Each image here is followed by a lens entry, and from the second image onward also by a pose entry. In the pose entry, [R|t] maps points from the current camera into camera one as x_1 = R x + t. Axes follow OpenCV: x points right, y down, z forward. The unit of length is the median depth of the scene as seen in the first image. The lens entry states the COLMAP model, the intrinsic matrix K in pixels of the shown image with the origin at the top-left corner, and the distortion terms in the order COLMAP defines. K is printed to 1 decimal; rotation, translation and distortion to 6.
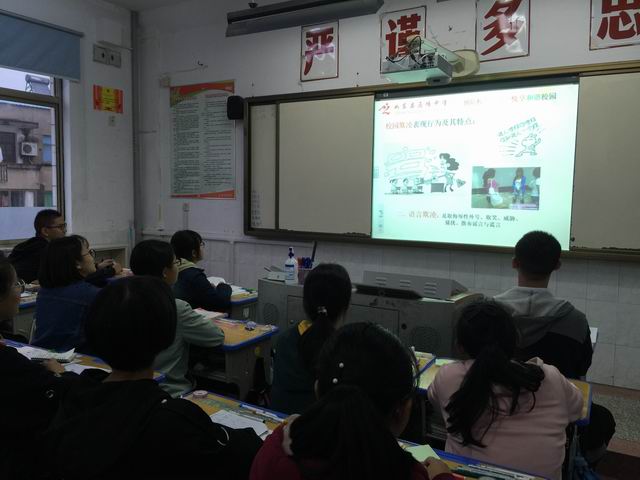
lens RADIAL K [[541.4, 0, 314.2], [0, 541.4, 240.5], [0, 0, 1]] dist [0.051948, -0.095123]
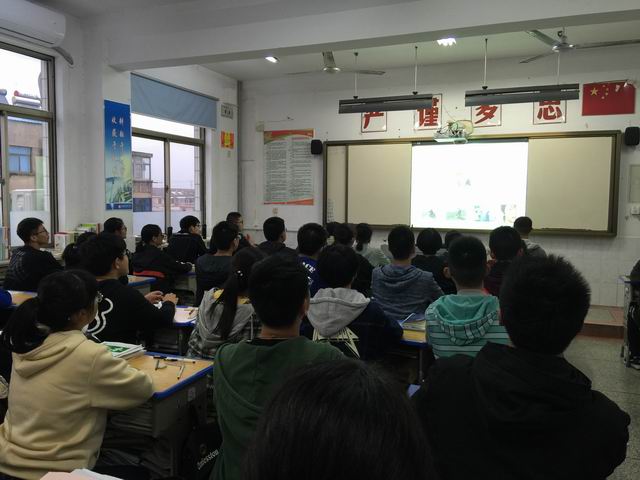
lens RADIAL K [[541.4, 0, 309.8], [0, 541.4, 239.6], [0, 0, 1]] dist [0.051948, -0.095123]
pose [[0.991673, -0.017946, 0.127521, -0.400415], [0.019191, 0.999779, -0.008543, 0.041177], [-0.127340, 0.010919, 0.991799, -0.606408]]
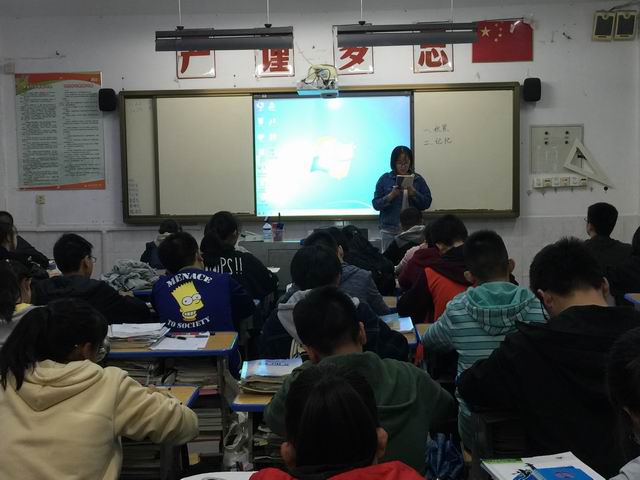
lens RADIAL K [[858.6, 0, 314.4], [0, 858.6, 240.0], [0, 0, 1]] dist [0.032670, 0.000000]
pose [[0.883158, -0.066484, 0.464340, -0.620327], [0.073312, 0.997303, 0.003358, 0.047122], [-0.463311, 0.031076, 0.885651, -0.668890]]
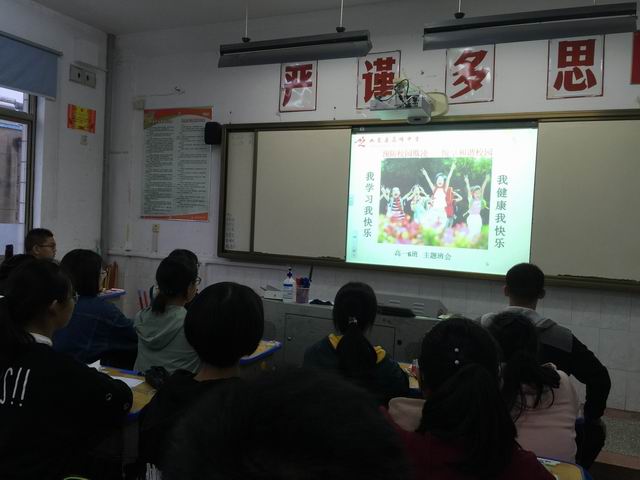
lens RADIAL K [[541.4, 0, 313.9], [0, 541.4, 237.8], [0, 0, 1]] dist [0.051948, -0.095123]
pose [[0.992685, 0.026574, 0.117775, -0.076535], [-0.020220, 0.998291, -0.054822, 0.006767], [-0.119031, 0.052040, 0.991526, -0.037566]]
